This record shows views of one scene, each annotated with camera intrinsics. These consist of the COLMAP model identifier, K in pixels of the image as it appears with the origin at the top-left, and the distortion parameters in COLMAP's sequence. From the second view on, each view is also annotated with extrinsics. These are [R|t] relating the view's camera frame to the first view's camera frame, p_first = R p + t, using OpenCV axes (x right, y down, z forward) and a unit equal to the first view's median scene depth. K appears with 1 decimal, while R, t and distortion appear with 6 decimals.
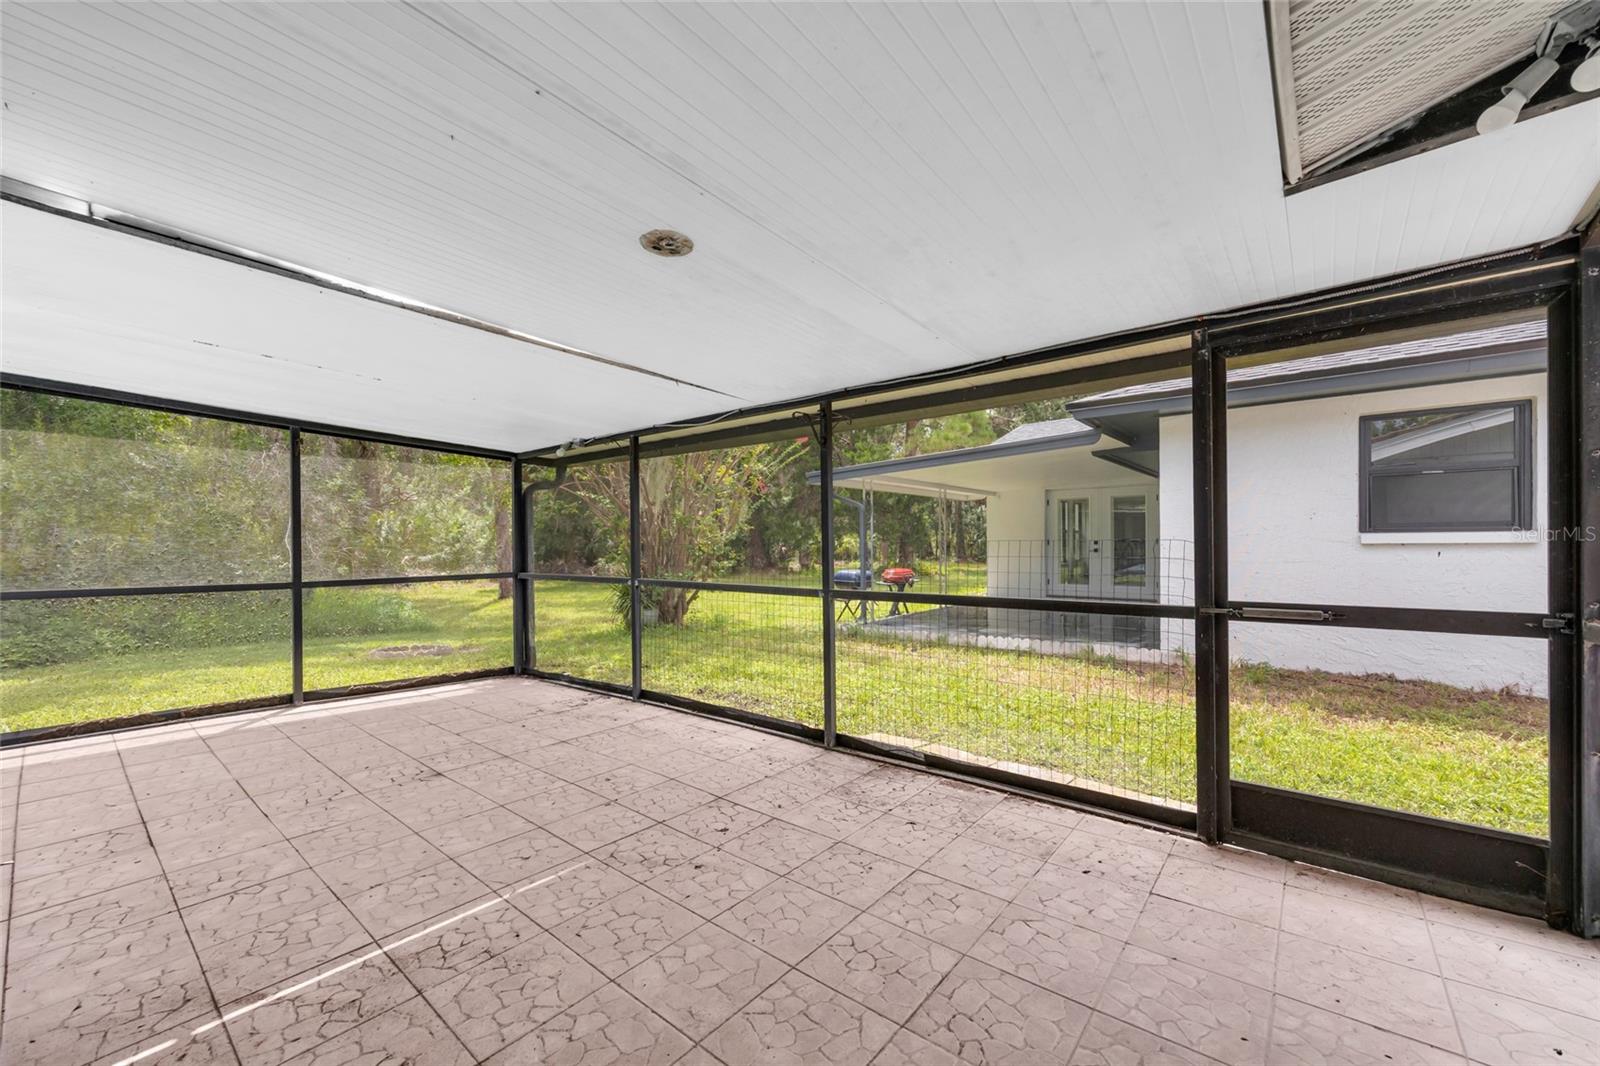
lens RADIAL K [[618.8, 0, 800.0], [0, 618.8, 533.0], [0, 0, 1]] dist [-0.000753, -0.000027]
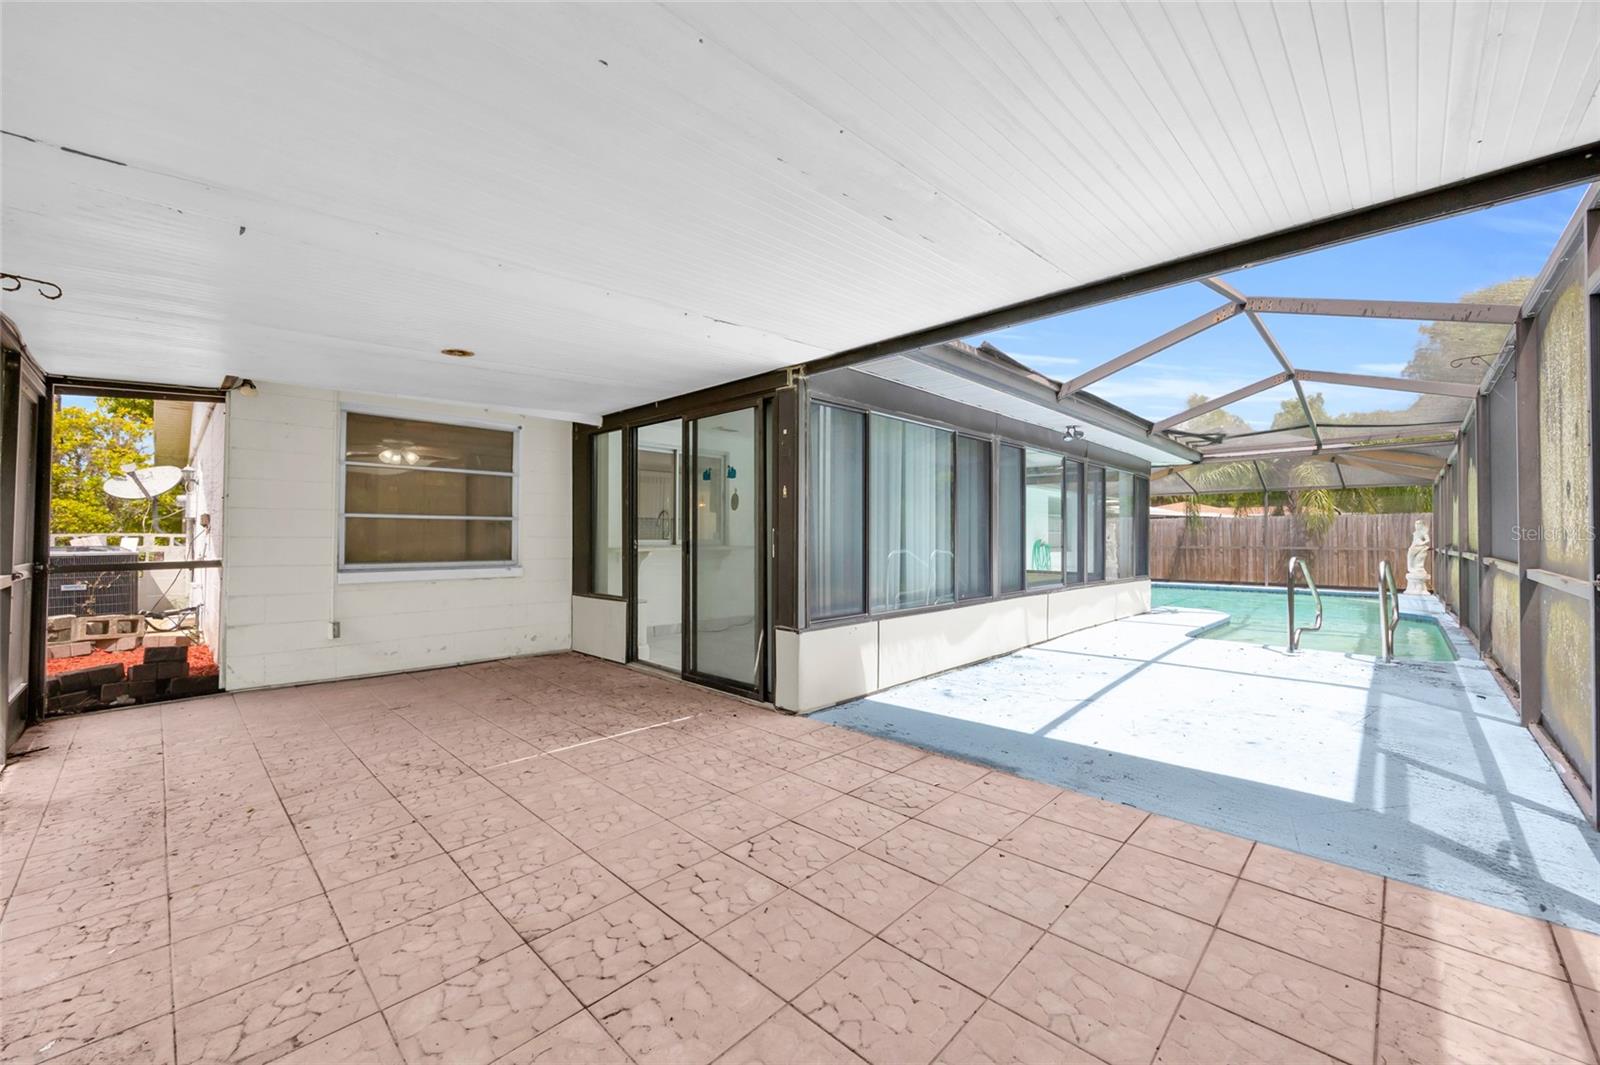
lens RADIAL K [[618.8, 0, 800.0], [0, 618.8, 532.5], [0, 0, 1]] dist [-0.000753, -0.000027]
pose [[-0.996658, 0.006225, 0.081445, -1.061323], [0.003839, 0.999560, -0.029416, 0.068429], [-0.081592, -0.029005, -0.996244, 2.141121]]
